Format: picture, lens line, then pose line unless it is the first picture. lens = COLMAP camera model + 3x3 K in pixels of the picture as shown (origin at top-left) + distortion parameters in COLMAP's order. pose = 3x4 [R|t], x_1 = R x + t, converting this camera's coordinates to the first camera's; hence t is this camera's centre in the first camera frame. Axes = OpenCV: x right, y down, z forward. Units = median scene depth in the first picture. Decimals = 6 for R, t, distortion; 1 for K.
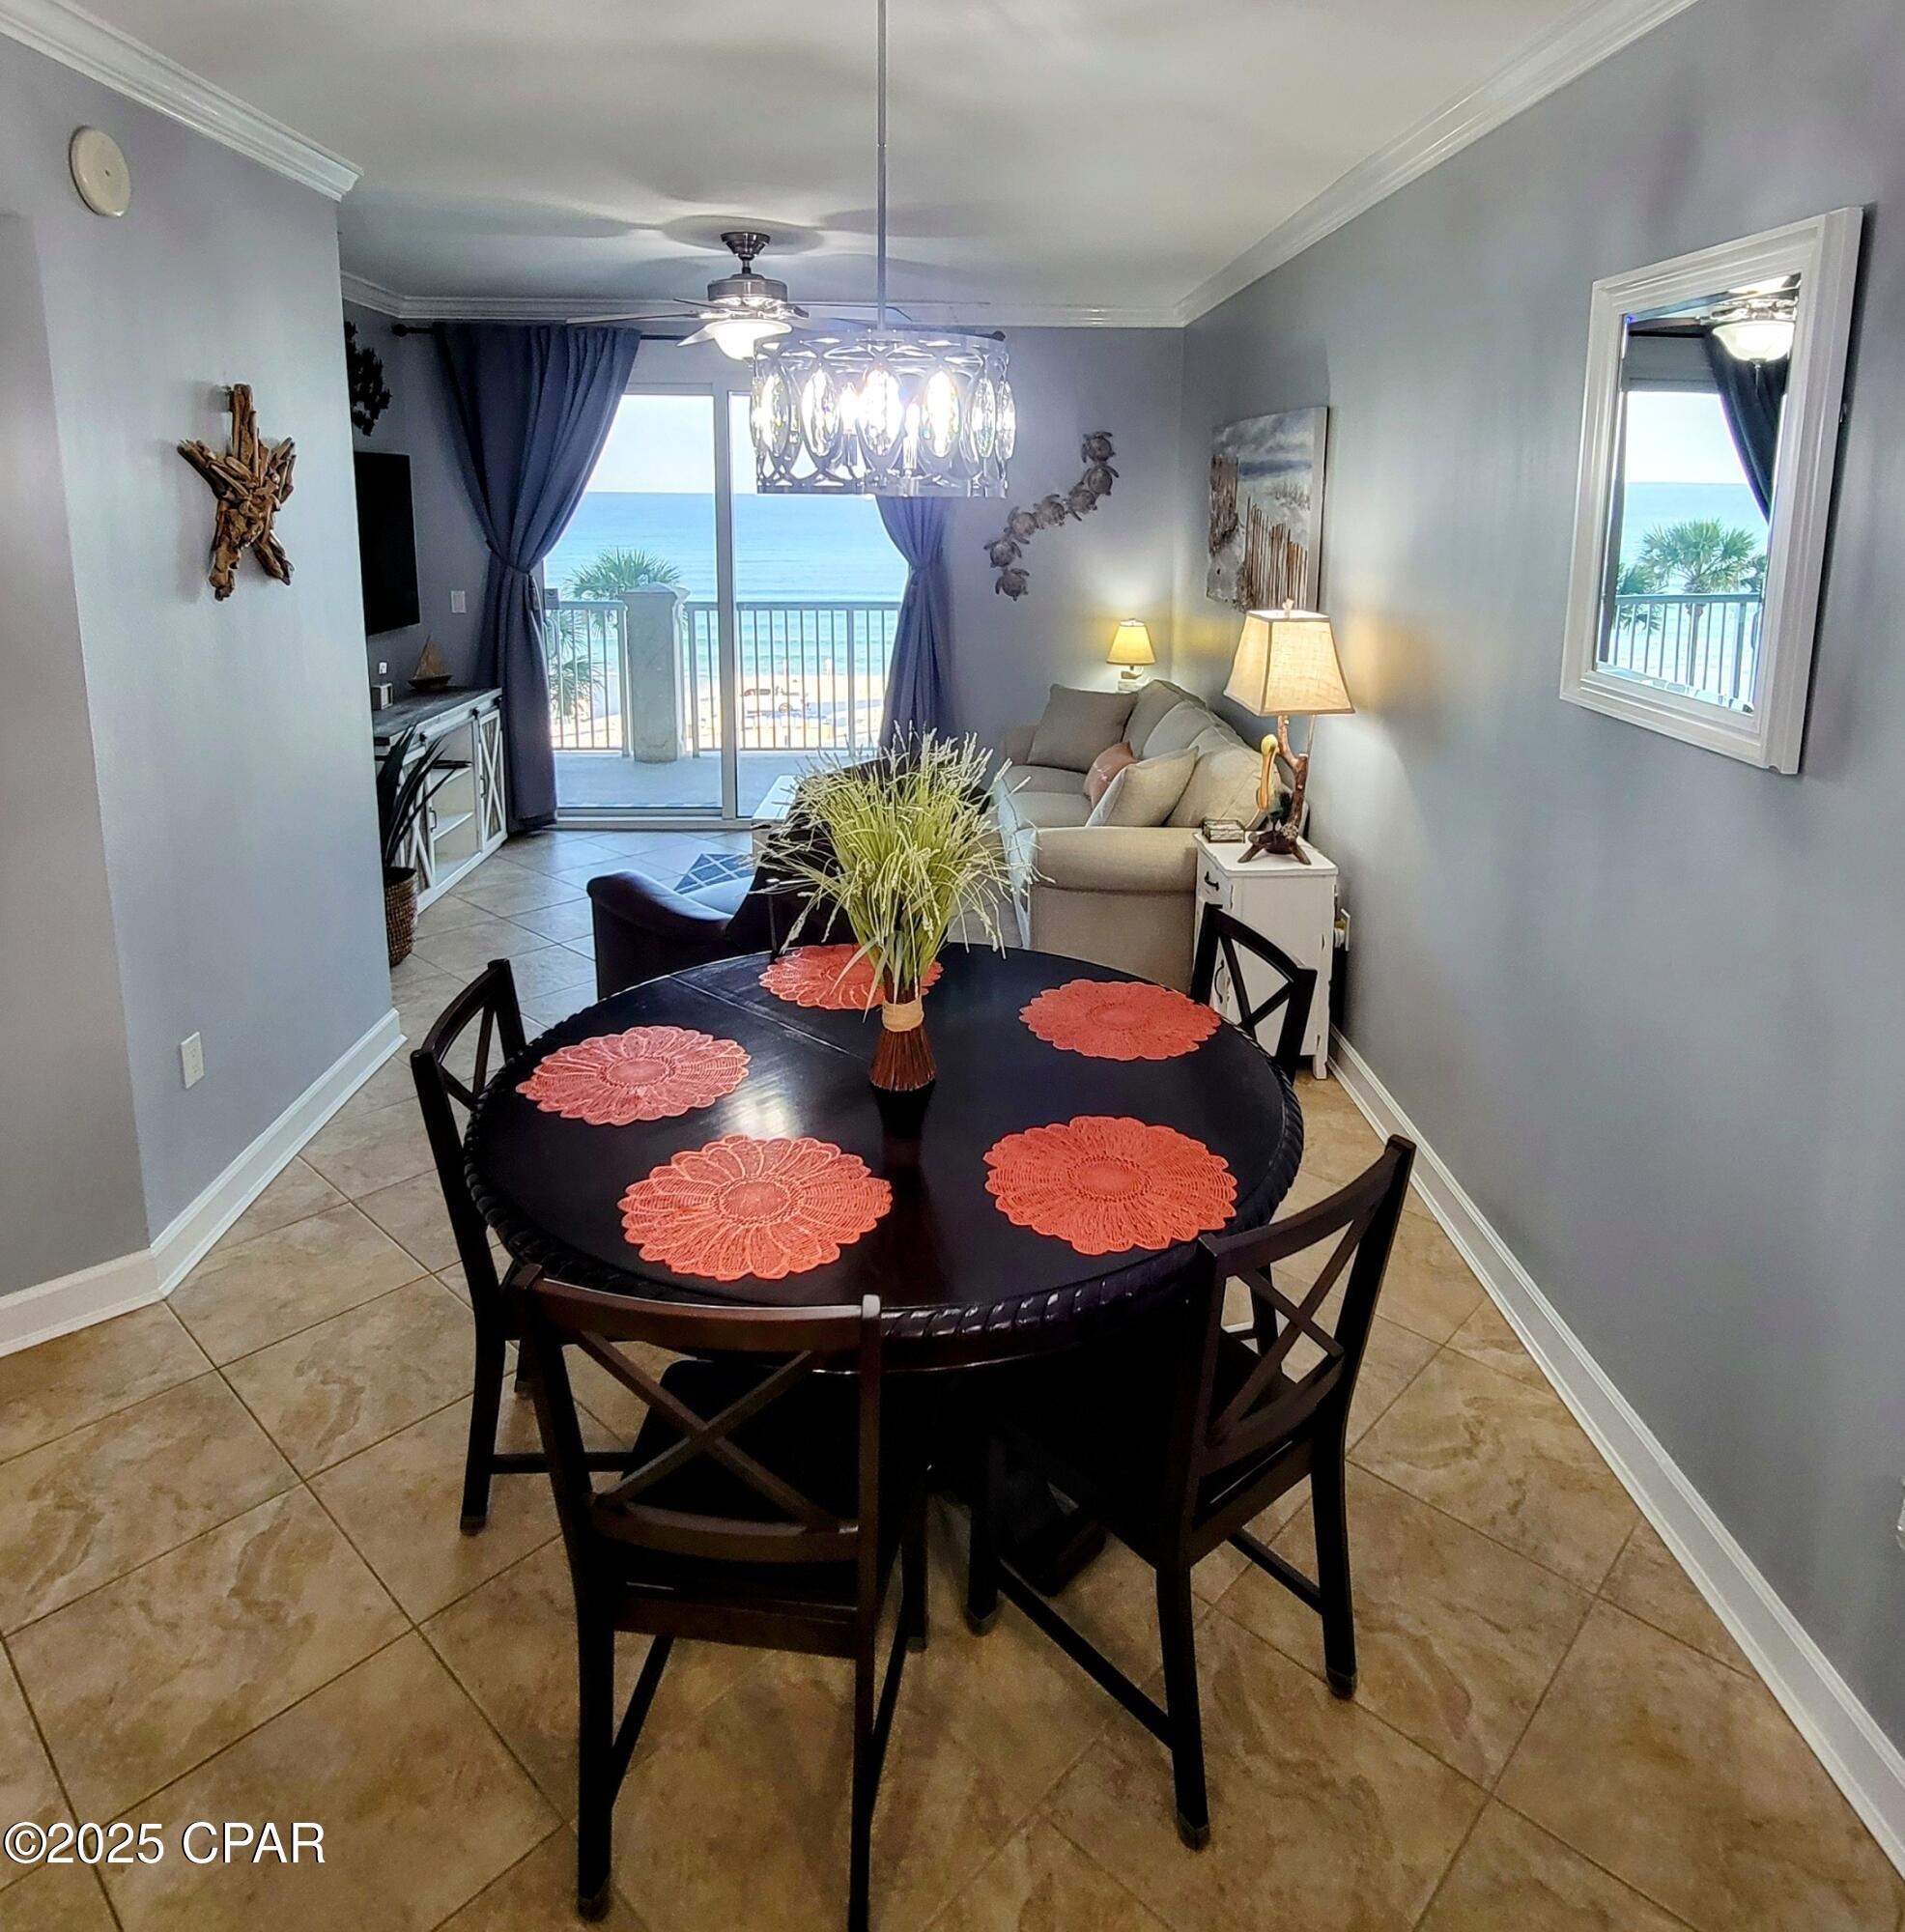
lens RADIAL K [[1827.1, 0, 952.5], [0, 1827.1, 966.0], [0, 0, 1]] dist [-0.002363, -0.004431]
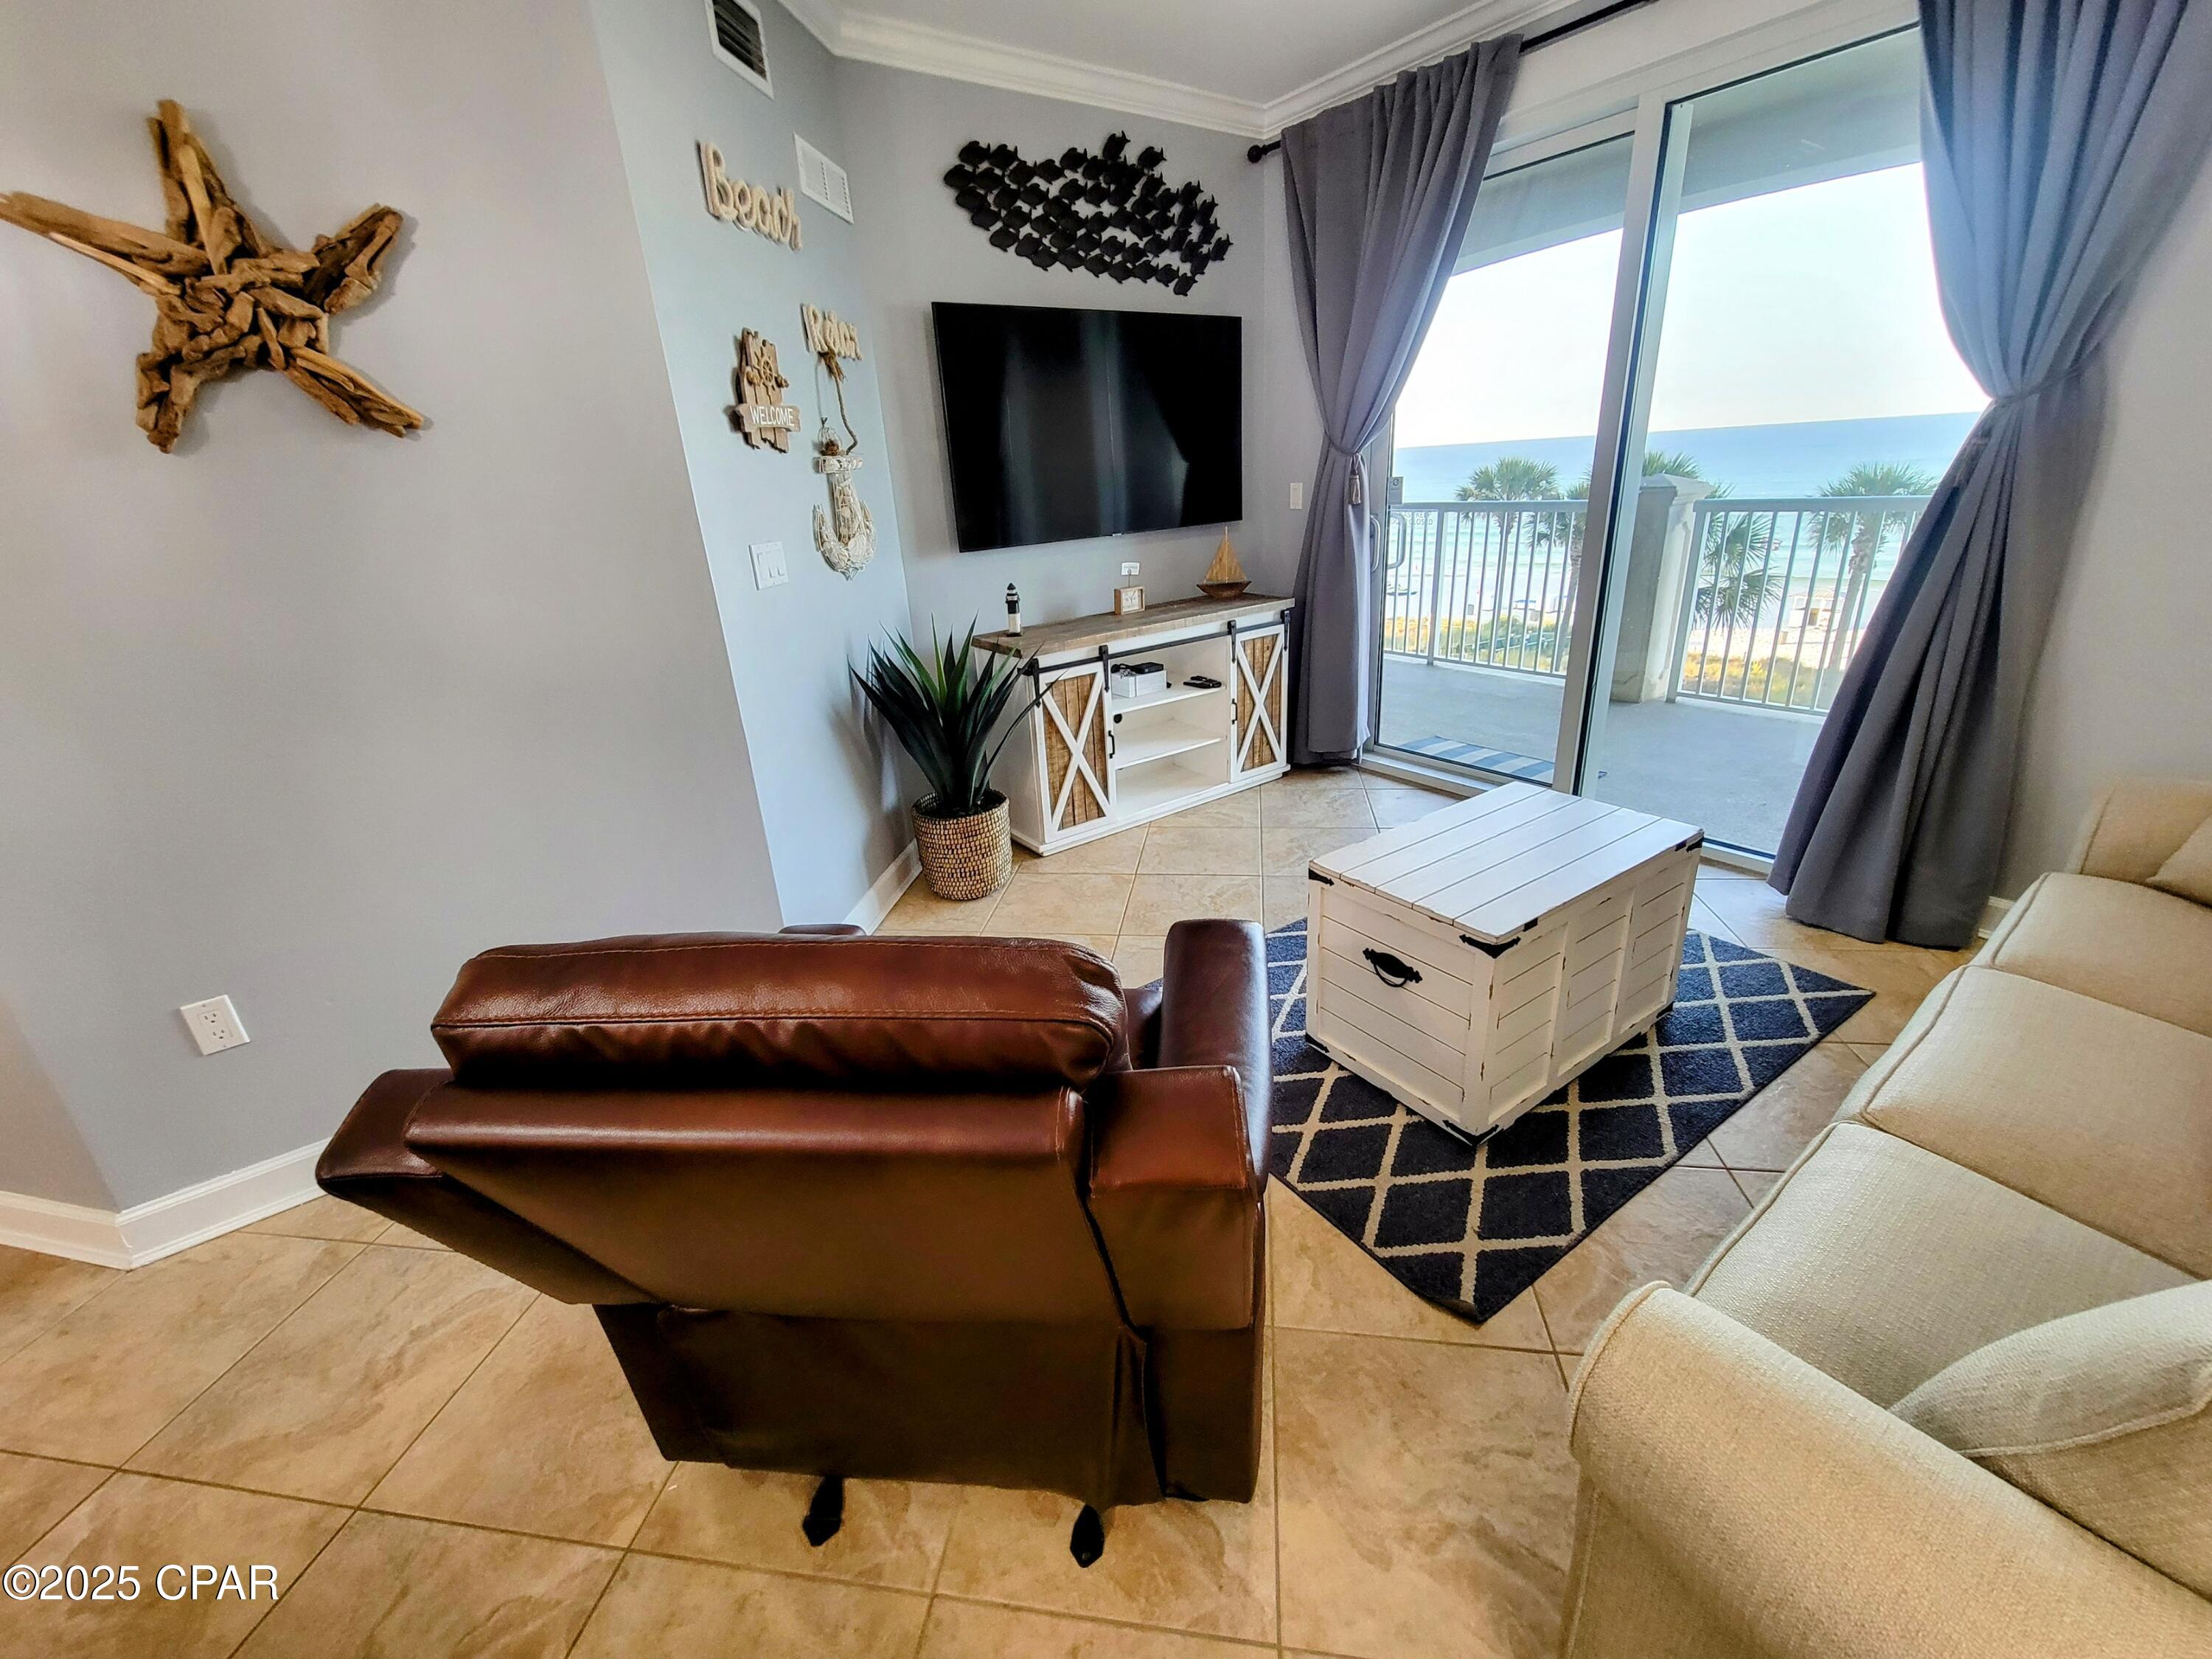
lens RADIAL K [[924.9, 0, 1106.0], [0, 924.9, 829.5], [0, 0, 1]] dist [0.002861, 0.000103]
pose [[0.536249, 0.271466, -0.799214, 0.079258], [-0.173549, 0.962099, 0.210346, -0.124838], [0.826025, 0.025905, 0.563038, 0.690534]]
